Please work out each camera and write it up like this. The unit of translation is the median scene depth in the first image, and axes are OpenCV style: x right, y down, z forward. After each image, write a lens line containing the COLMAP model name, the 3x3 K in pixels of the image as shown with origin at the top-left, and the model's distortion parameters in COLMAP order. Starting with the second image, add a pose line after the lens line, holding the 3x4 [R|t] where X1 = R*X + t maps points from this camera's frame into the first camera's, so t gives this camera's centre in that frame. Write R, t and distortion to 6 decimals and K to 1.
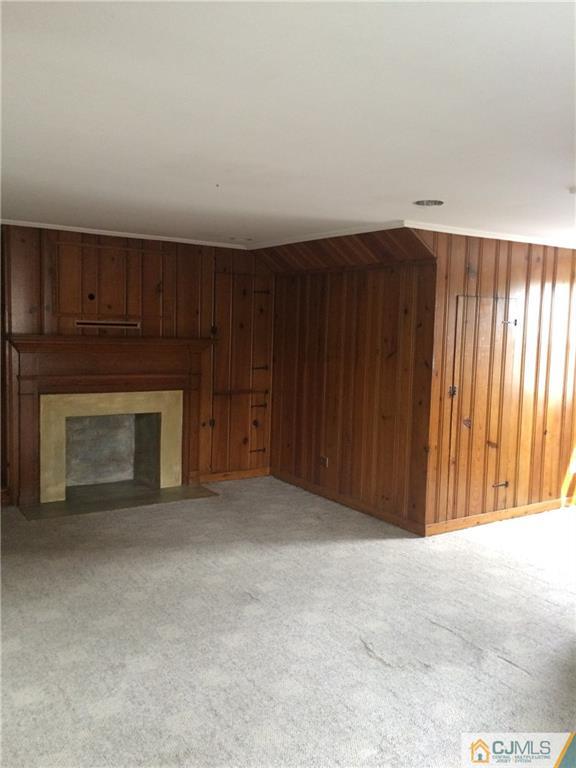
lens RADIAL K [[660.1, 0, 287.9], [0, 660.1, 383.5], [0, 0, 1]] dist [0.050646, -0.014852]
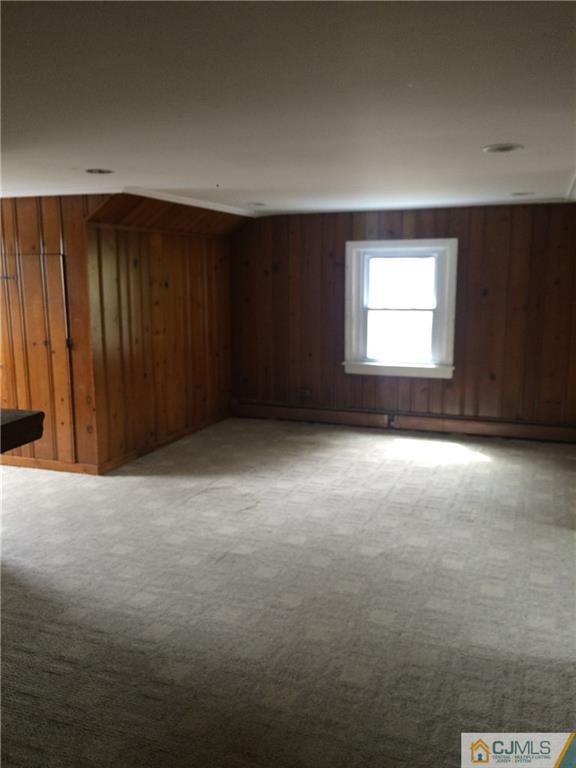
lens RADIAL K [[660.1, 0, 288.3], [0, 660.1, 384.3], [0, 0, 1]] dist [0.050646, -0.014852]
pose [[-0.591504, -0.160745, 0.790116, -0.891951], [0.061085, 0.968176, 0.242700, -0.186049], [-0.803985, 0.191822, -0.562861, 1.449919]]
